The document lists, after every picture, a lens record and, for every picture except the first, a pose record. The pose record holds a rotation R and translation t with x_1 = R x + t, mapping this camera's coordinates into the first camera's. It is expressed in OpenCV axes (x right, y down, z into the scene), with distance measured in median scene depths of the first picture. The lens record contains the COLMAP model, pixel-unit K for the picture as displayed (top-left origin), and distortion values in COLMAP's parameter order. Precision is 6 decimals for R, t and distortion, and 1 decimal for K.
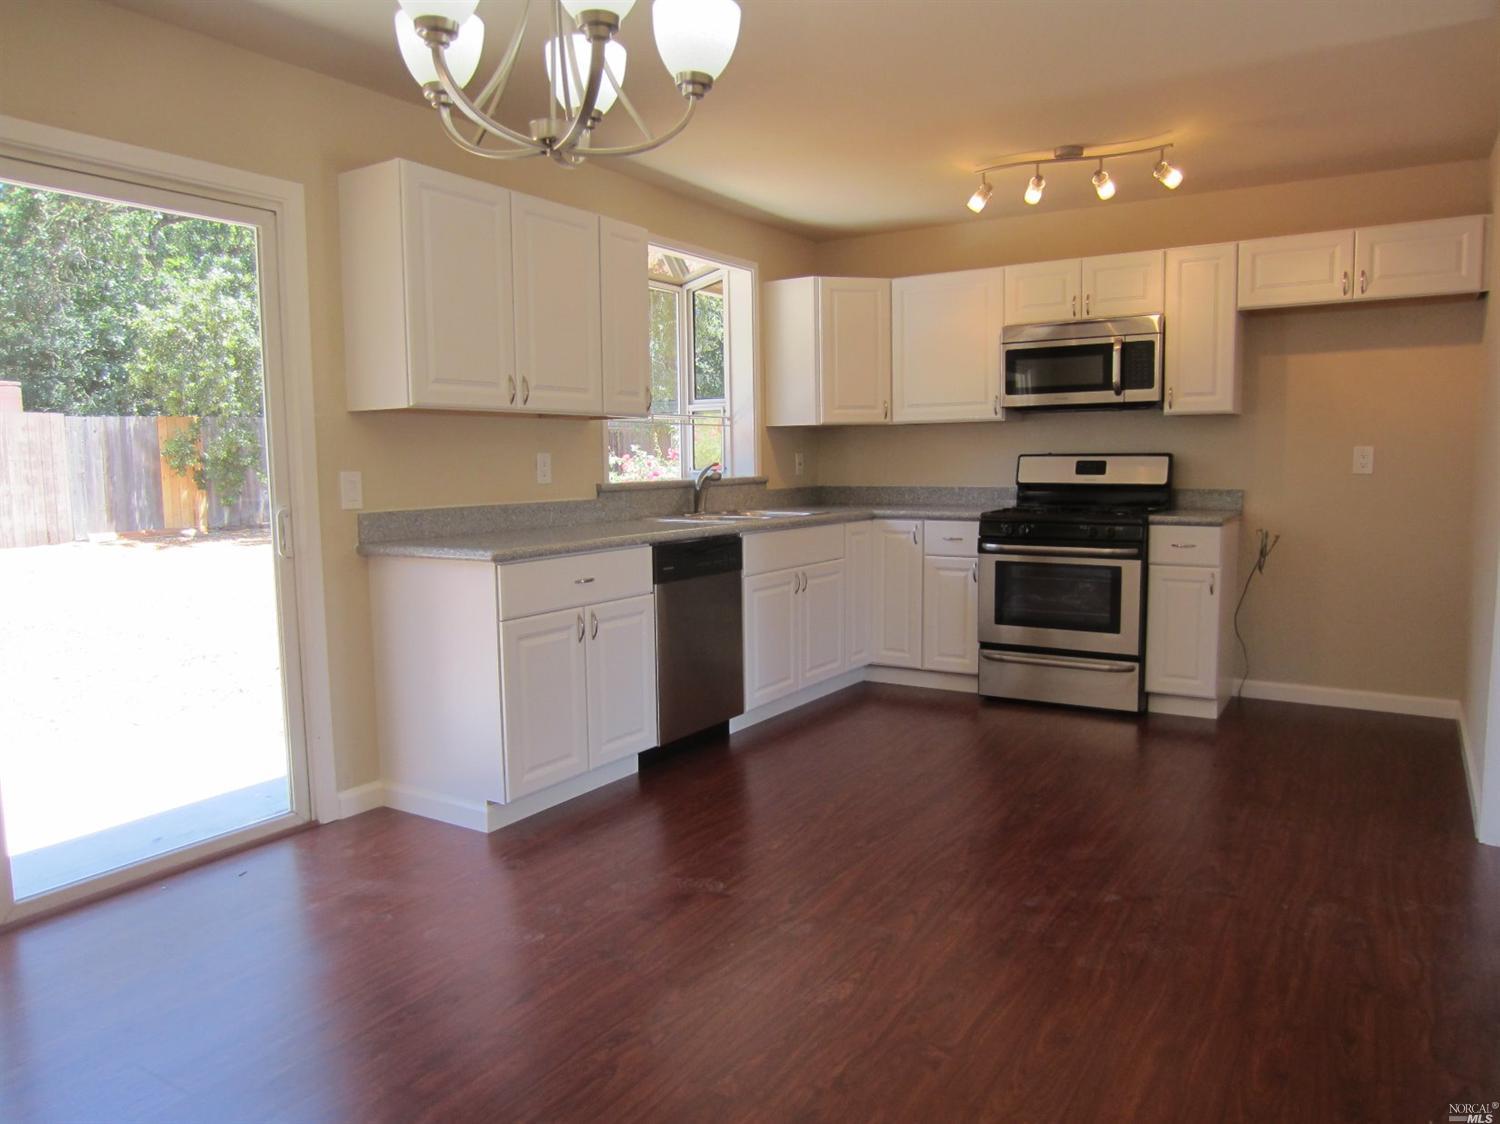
lens RADIAL K [[1056.9, 0, 744.3], [0, 1056.9, 563.8], [0, 0, 1]] dist [-0.036947, 0.004510]
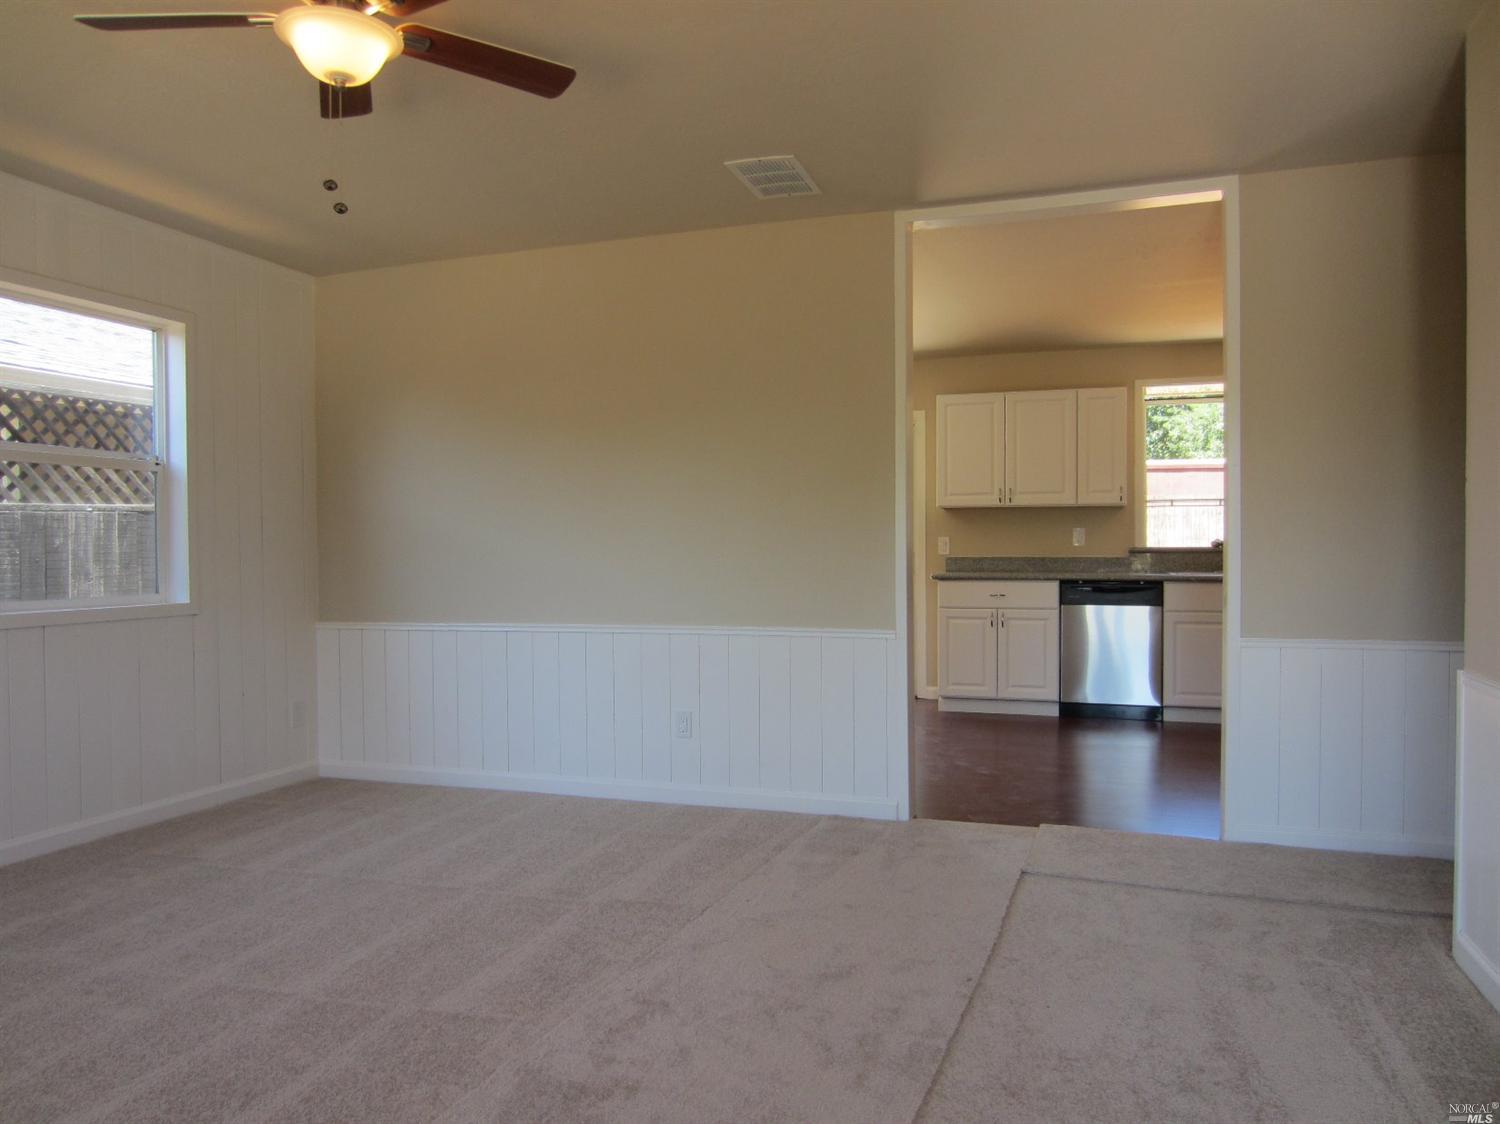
lens RADIAL K [[1047.1, 0, 750.0], [0, 1047.1, 562.0], [0, 0, 1]] dist [-0.032172, 0.006545]
pose [[0.238158, 0.030578, -0.970745, 1.096393], [-0.094229, 0.995516, 0.008240, -0.012282], [0.966645, 0.089510, 0.239971, 0.079660]]
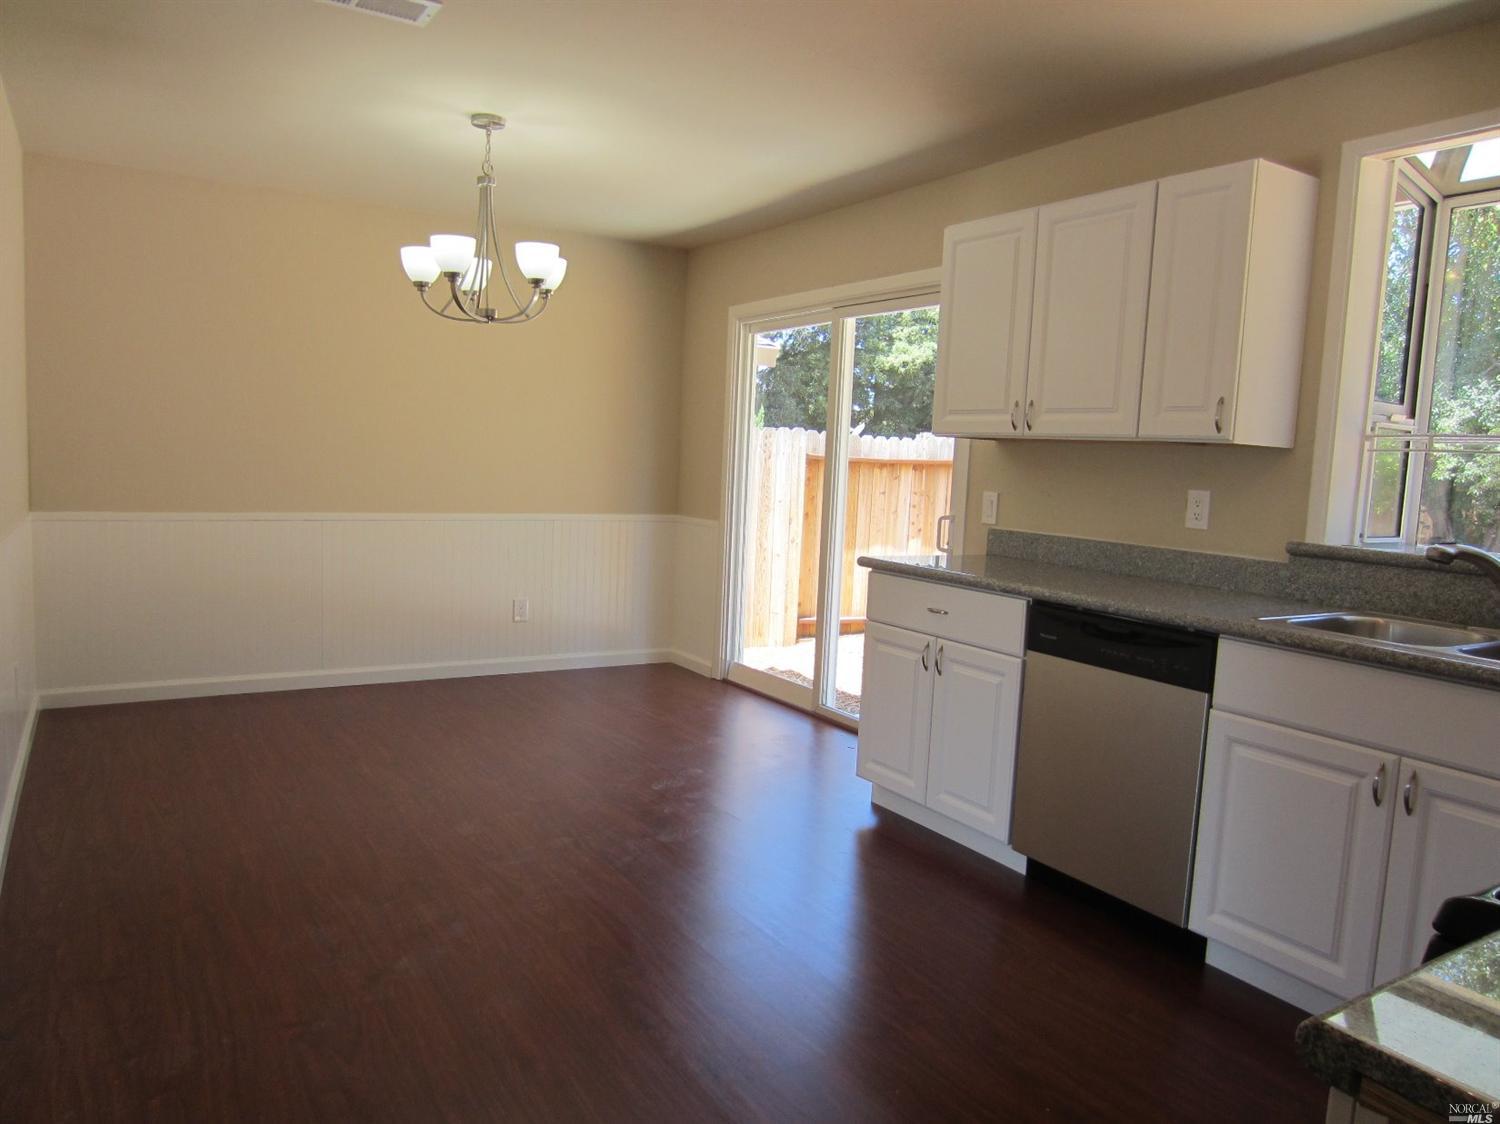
lens RADIAL K [[1047.1, 0, 750.0], [0, 1047.1, 562.0], [0, 0, 1]] dist [-0.032172, 0.006545]
pose [[-0.427872, 0.086097, -0.899729, 0.546588], [-0.130434, 0.979151, 0.155726, -0.108543], [0.894378, 0.183986, -0.407721, 0.860239]]
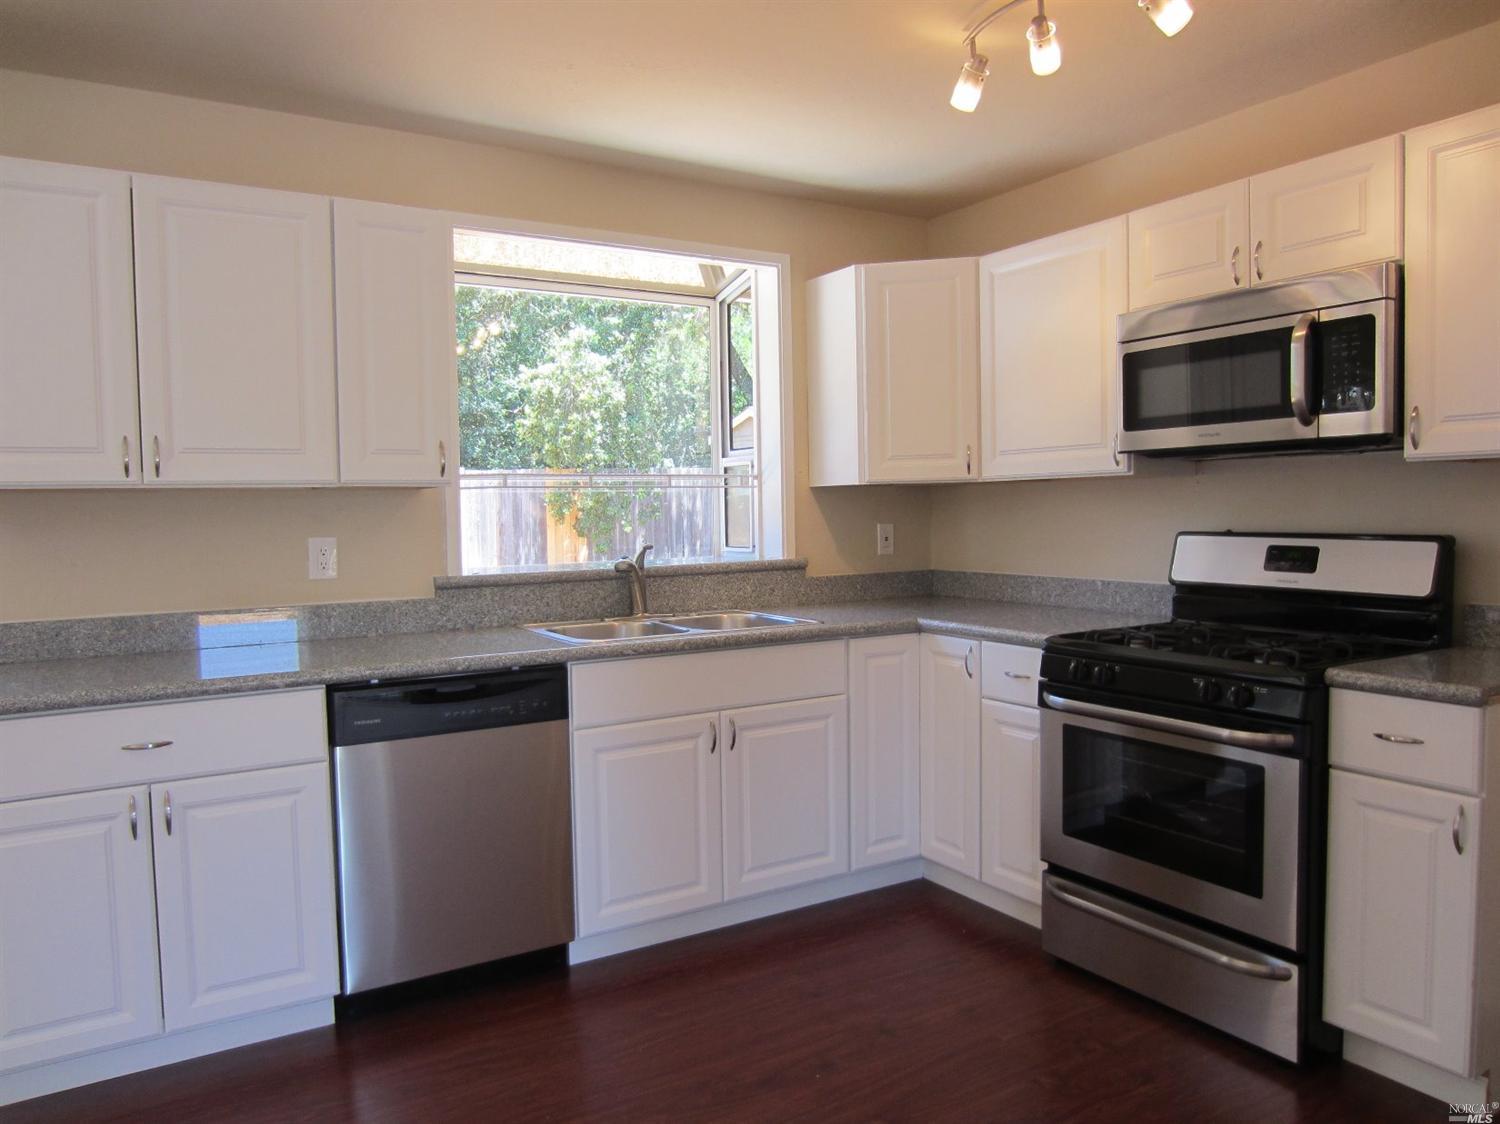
lens RADIAL K [[1047.1, 0, 750.0], [0, 1047.1, 562.0], [0, 0, 1]] dist [-0.032172, 0.006545]
pose [[0.897673, 0.020760, -0.440173, 0.325558], [-0.037898, 0.998826, -0.030180, -0.065023], [0.439030, 0.043773, 0.897406, 0.408507]]
